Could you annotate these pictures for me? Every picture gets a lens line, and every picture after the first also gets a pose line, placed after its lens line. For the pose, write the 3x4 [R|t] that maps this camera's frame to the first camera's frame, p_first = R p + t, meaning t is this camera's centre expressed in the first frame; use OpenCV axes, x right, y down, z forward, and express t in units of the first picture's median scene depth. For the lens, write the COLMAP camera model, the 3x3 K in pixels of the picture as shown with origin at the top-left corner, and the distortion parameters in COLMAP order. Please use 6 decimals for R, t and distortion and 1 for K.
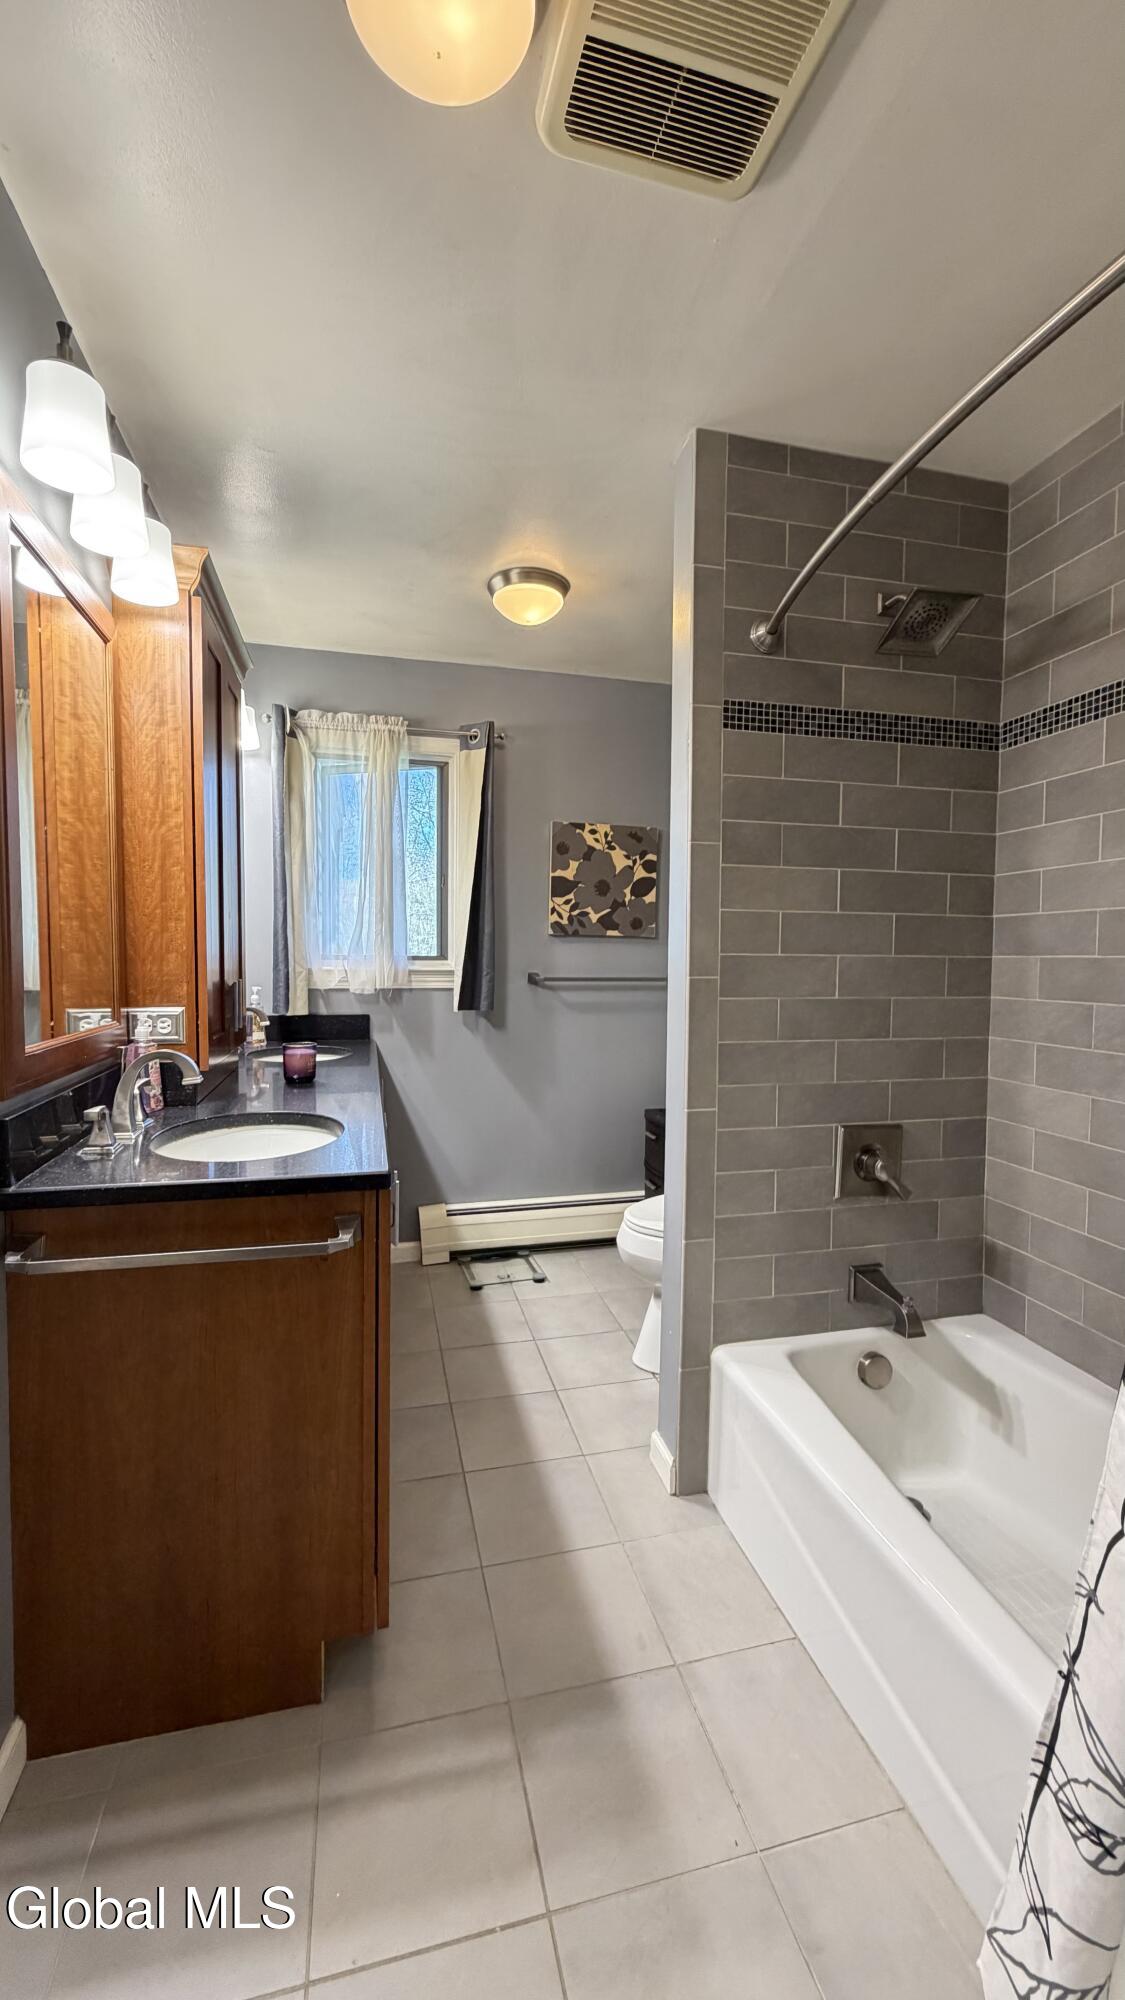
lens RADIAL K [[796.0, 0, 571.3], [0, 796.0, 999.6], [0, 0, 1]] dist [-0.003467, 0.001348]
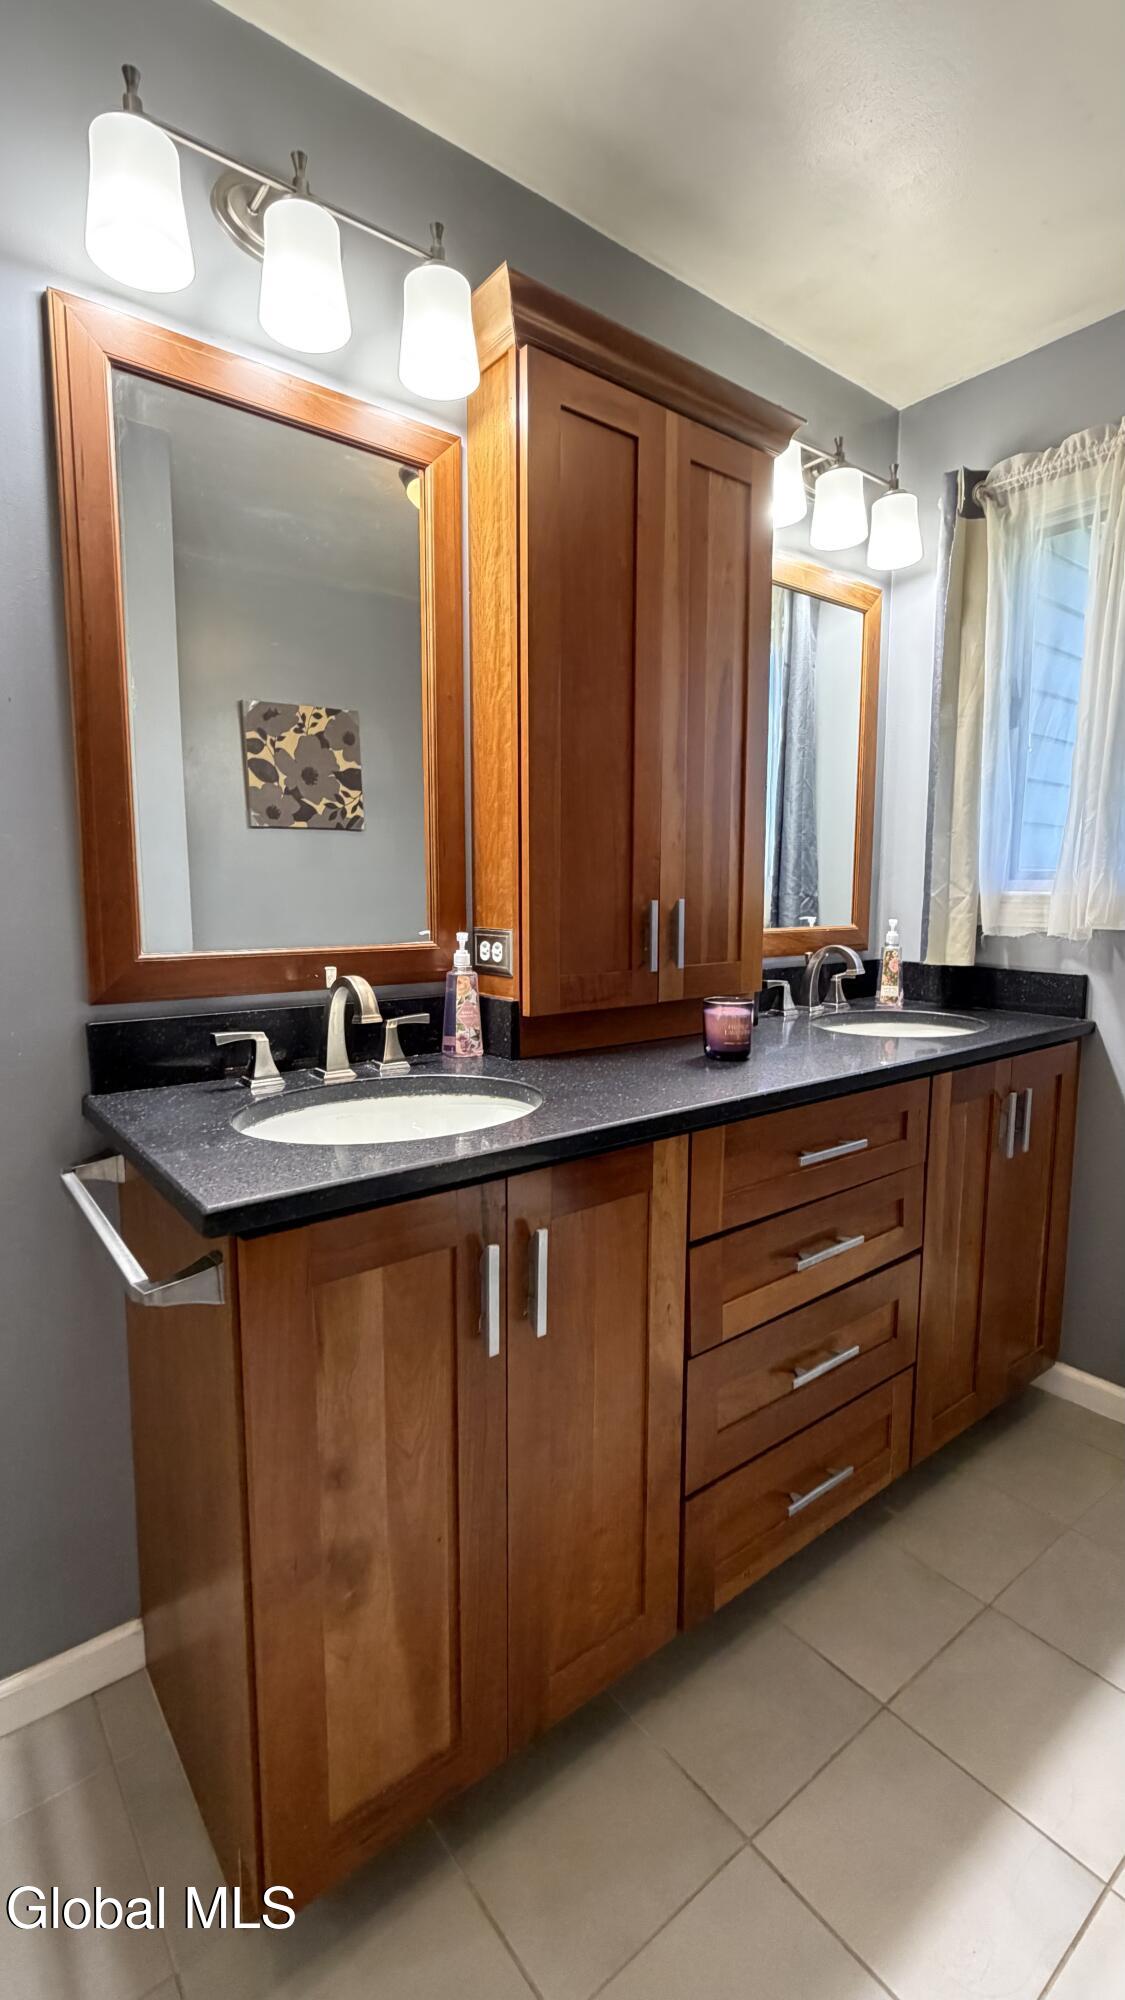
lens RADIAL K [[901.1, 0, 568.4], [0, 901.1, 996.5], [0, 0, 1]] dist [0.005075, 0.000244]
pose [[0.405681, 0.108804, -0.907516, 0.200296], [-0.057534, 0.993960, 0.093449, -0.006370], [0.912202, 0.014302, 0.409491, 0.427538]]
